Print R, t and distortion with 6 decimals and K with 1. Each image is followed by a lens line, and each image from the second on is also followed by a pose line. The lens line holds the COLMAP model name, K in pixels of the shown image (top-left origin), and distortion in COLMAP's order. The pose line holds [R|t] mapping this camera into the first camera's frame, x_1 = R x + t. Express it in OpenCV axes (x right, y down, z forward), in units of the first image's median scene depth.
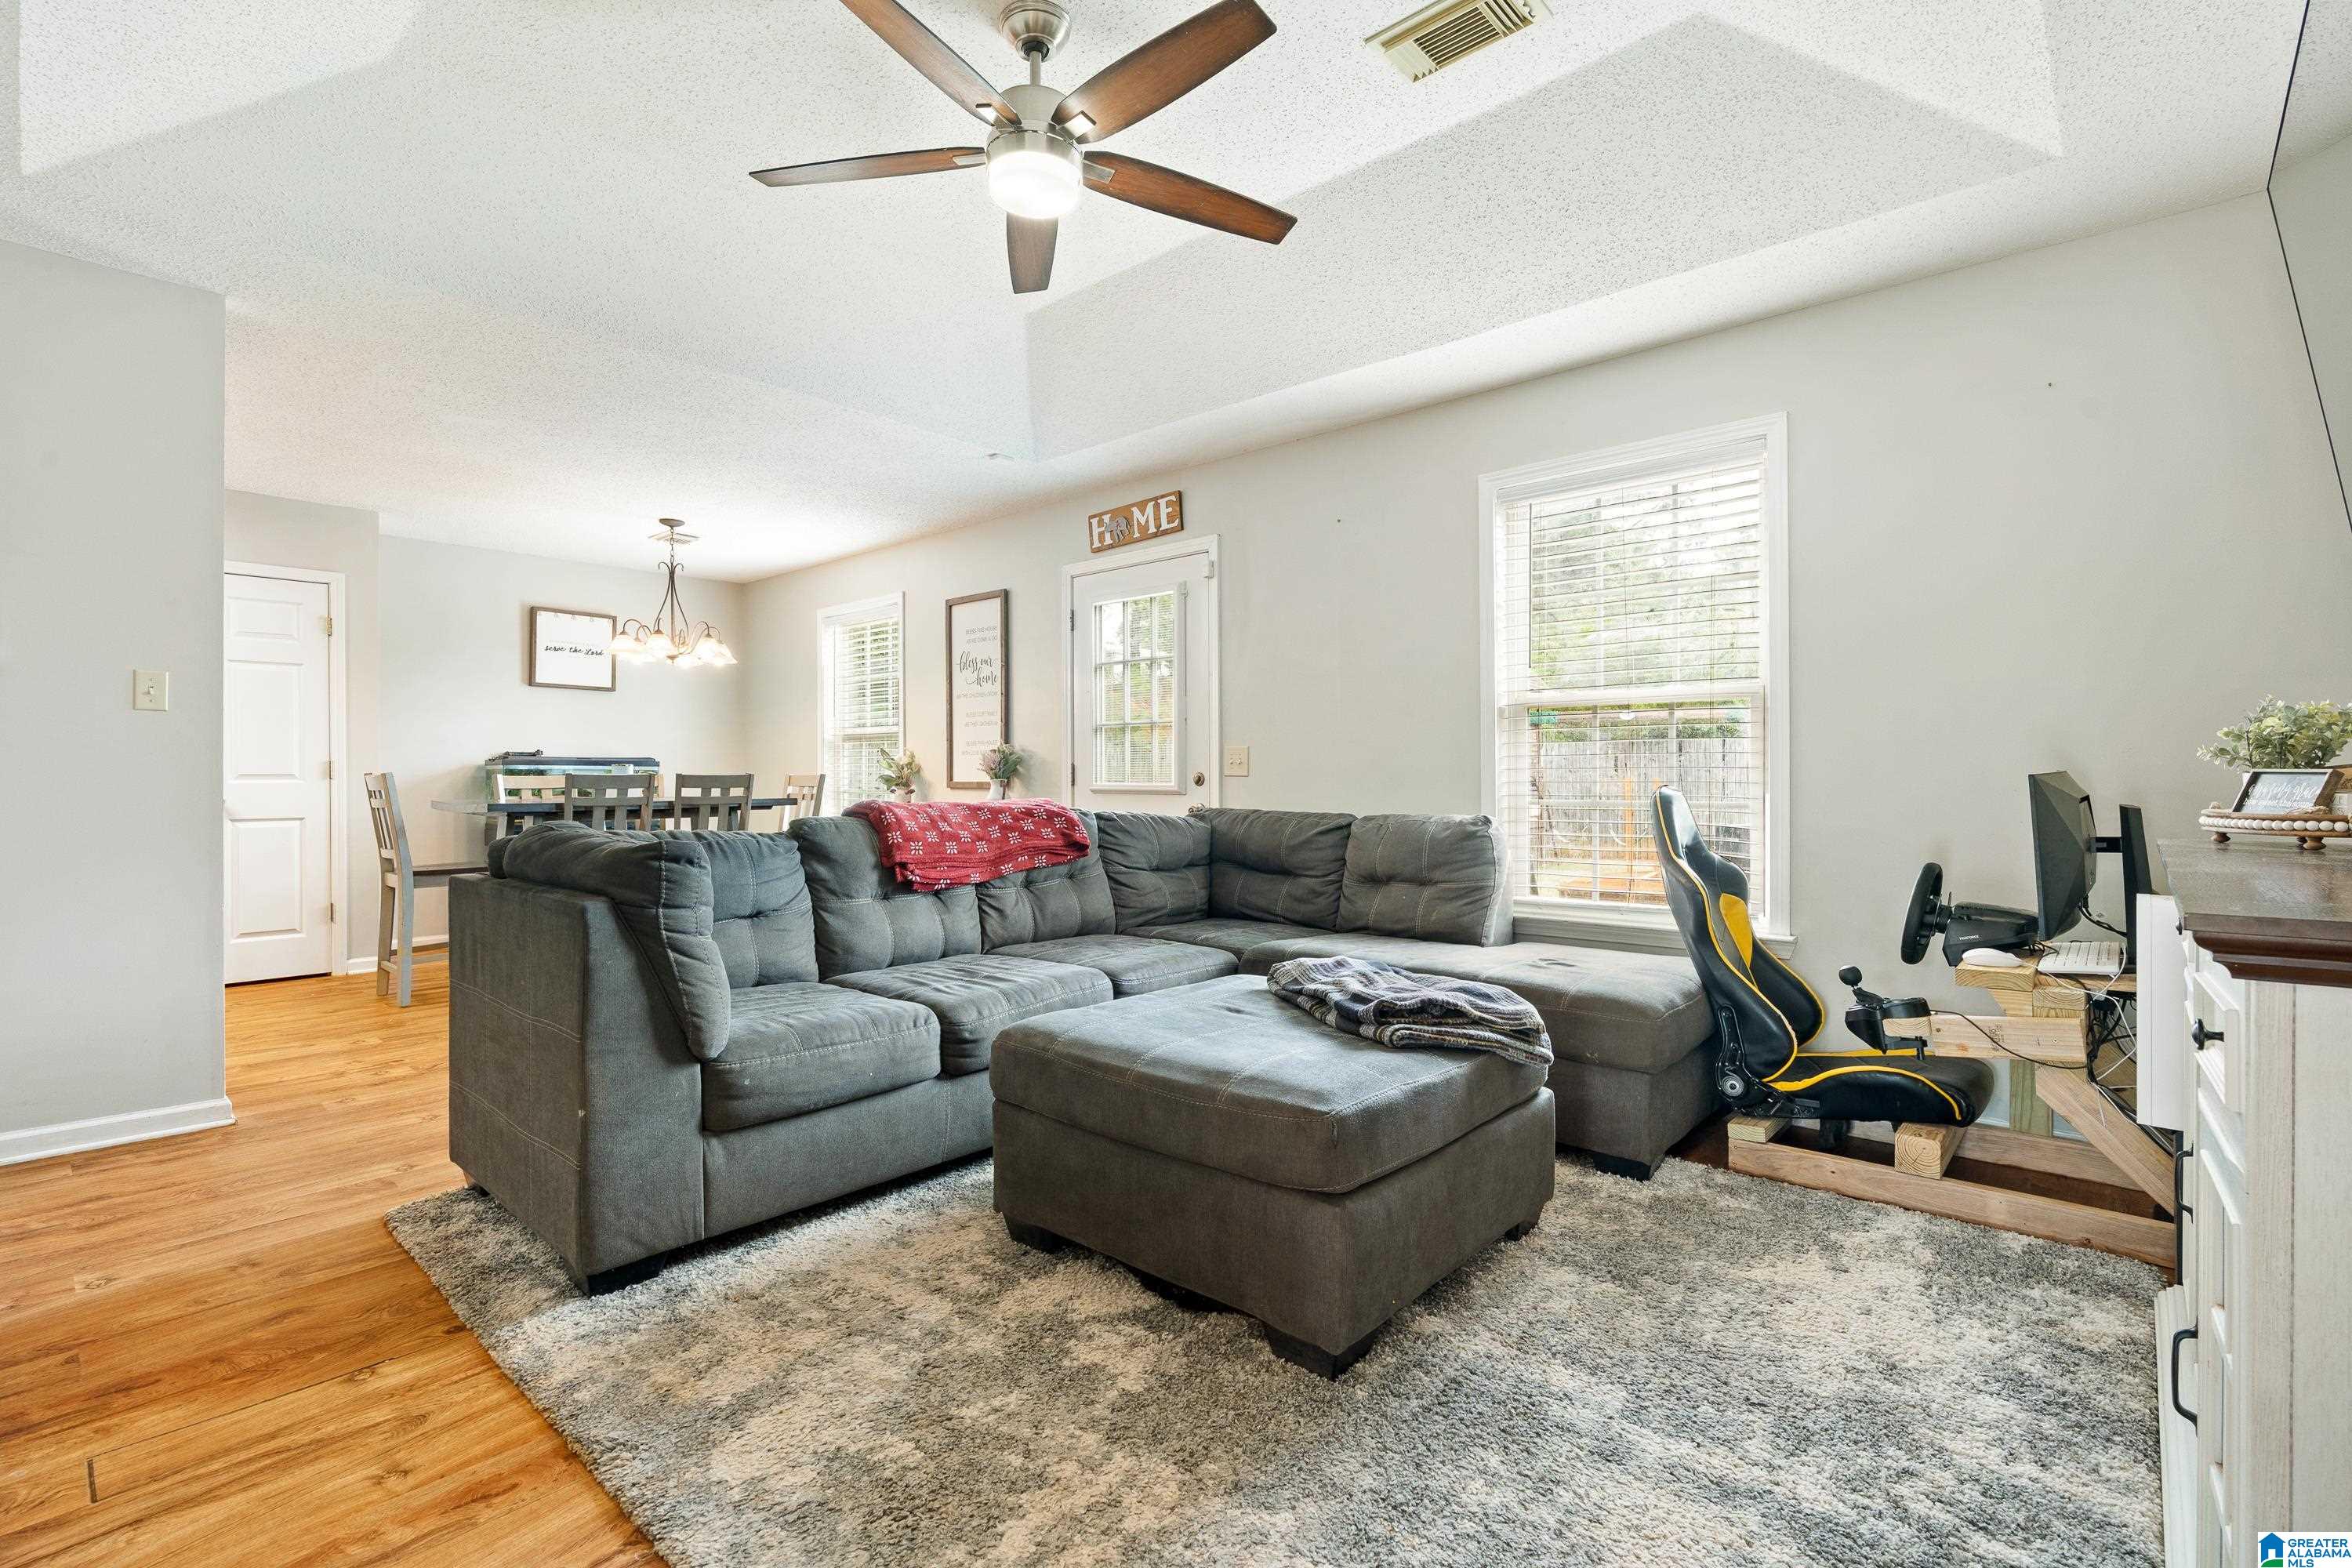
lens RADIAL K [[1080.7, 0, 1171.9], [0, 1080.7, 778.2], [0, 0, 1]] dist [0.001644, 0.000019]
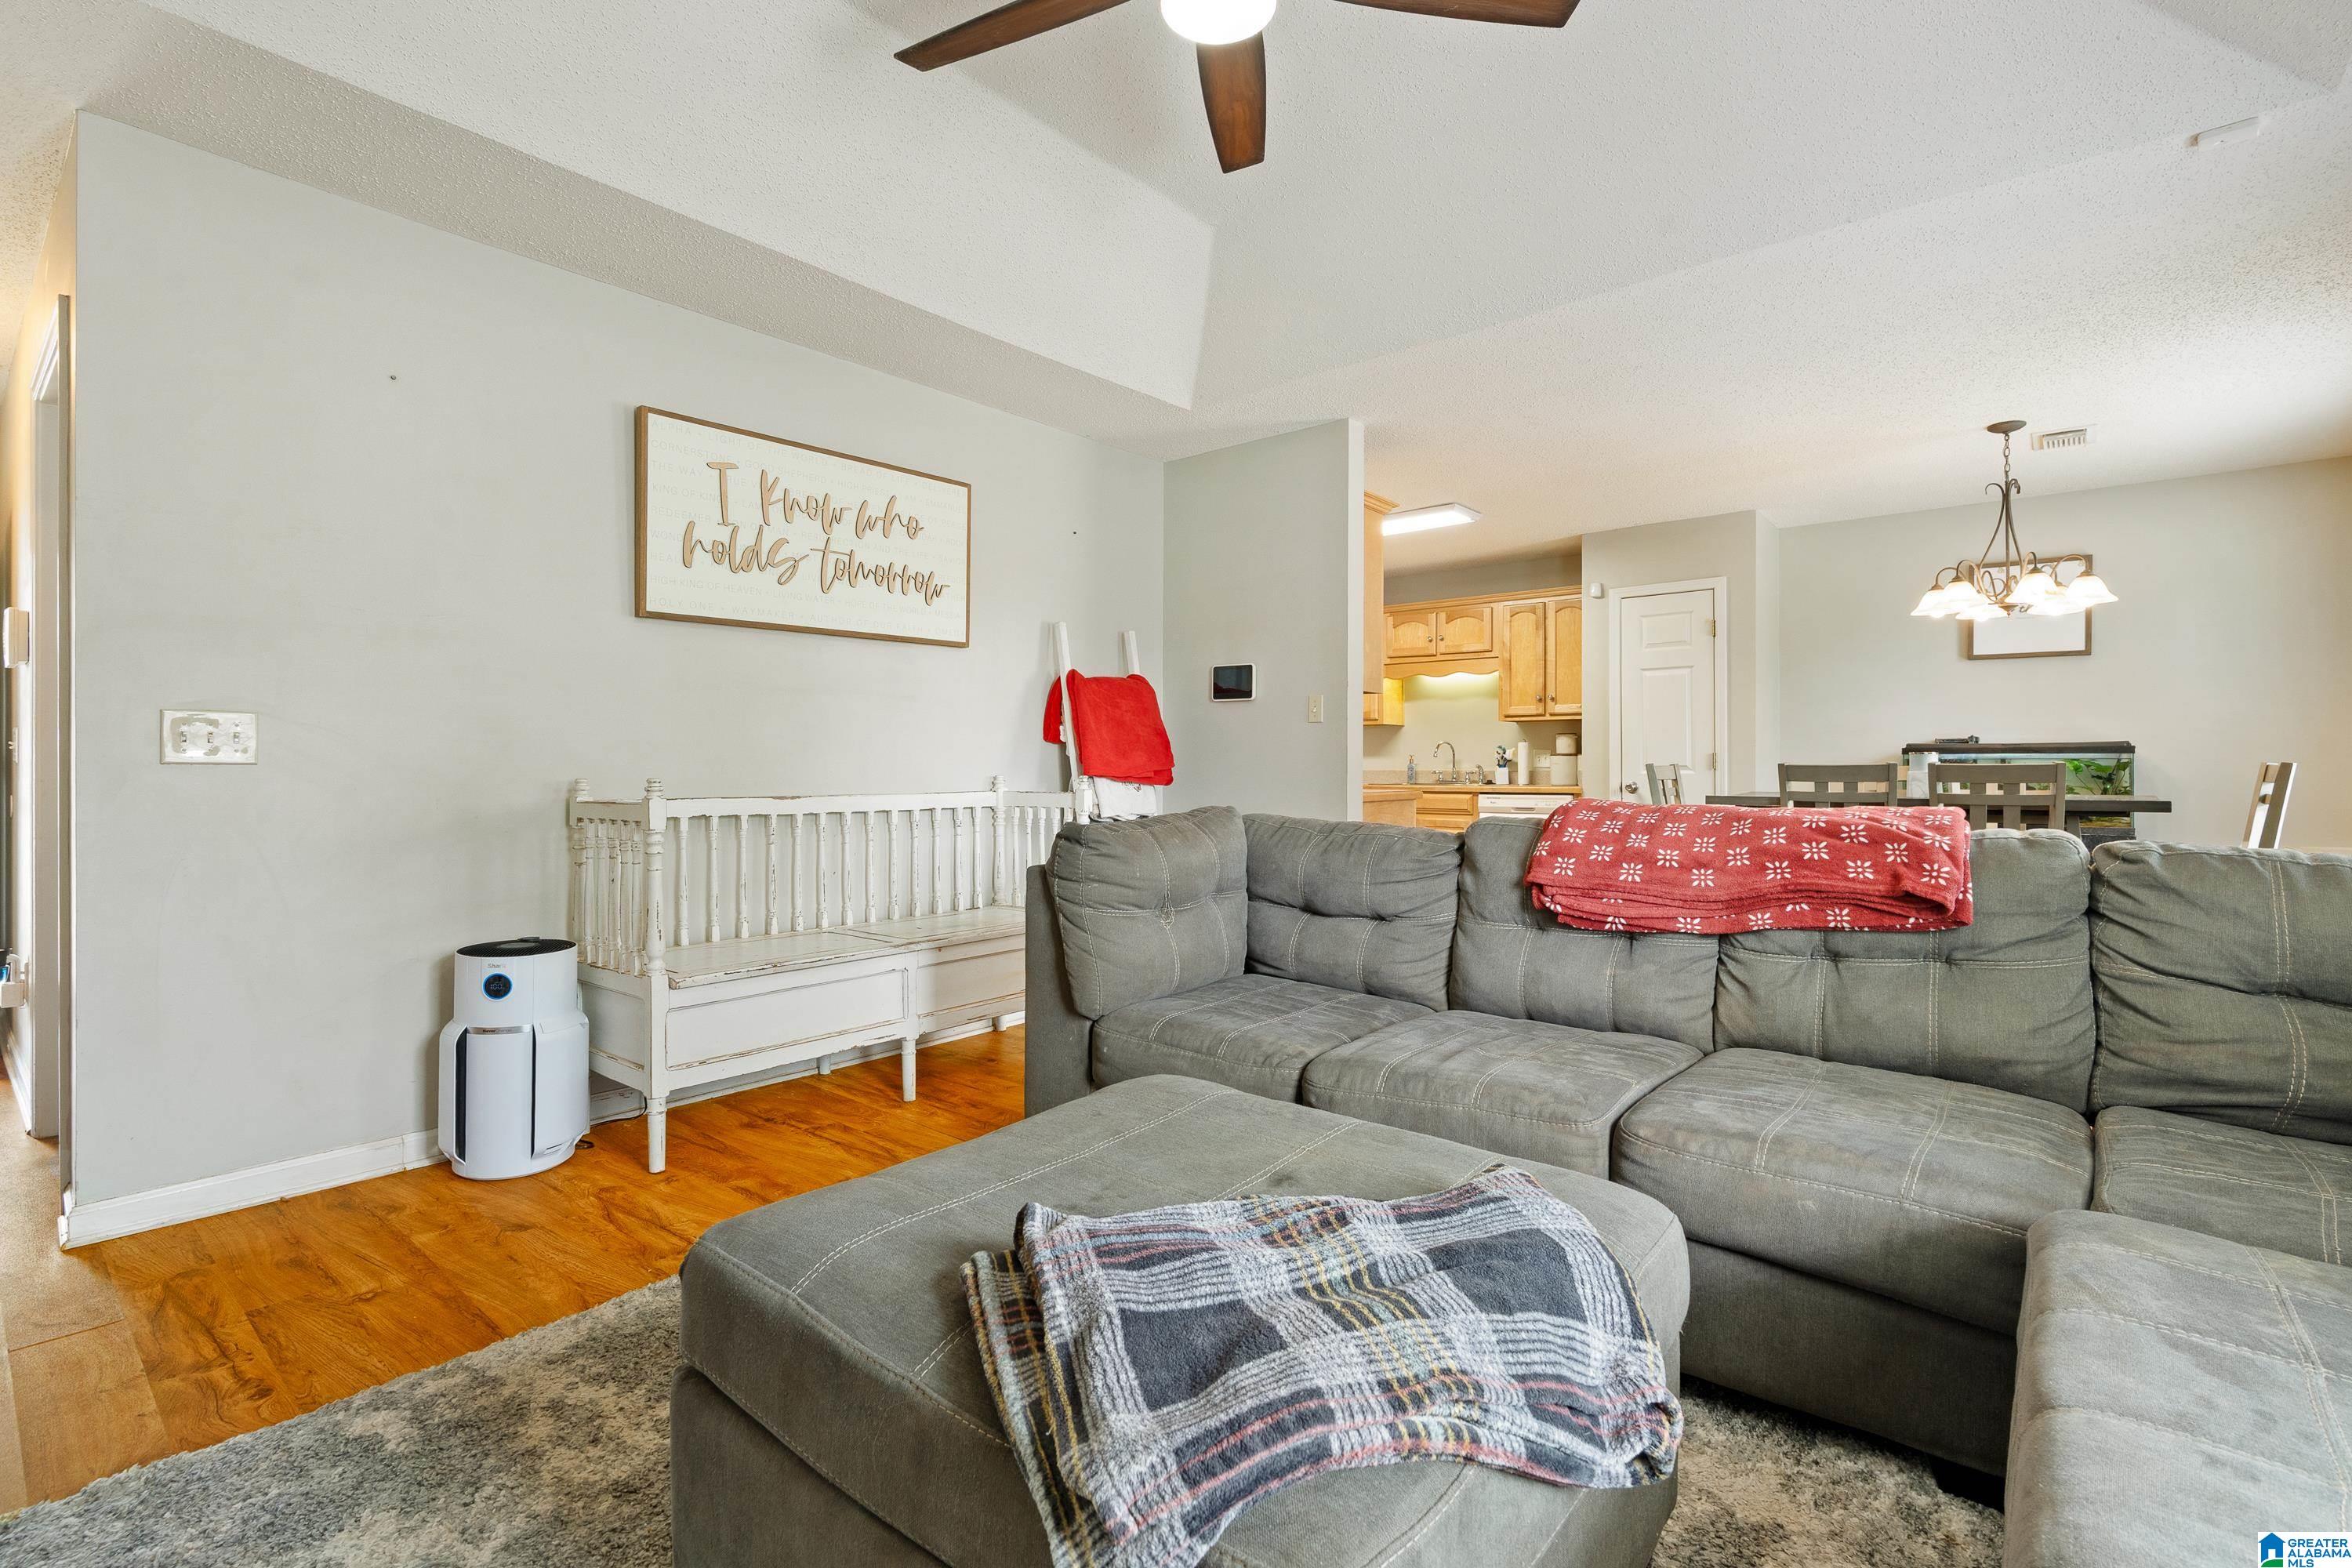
lens RADIAL K [[1080.7, 0, 1168.3], [0, 1080.7, 776.5], [0, 0, 1]] dist [0.001644, 0.000019]
pose [[0.027695, 0.005789, -0.999600, 0.481236], [0.001264, 0.999982, 0.005827, 0.000033], [0.999616, -0.001425, 0.027687, 0.715432]]
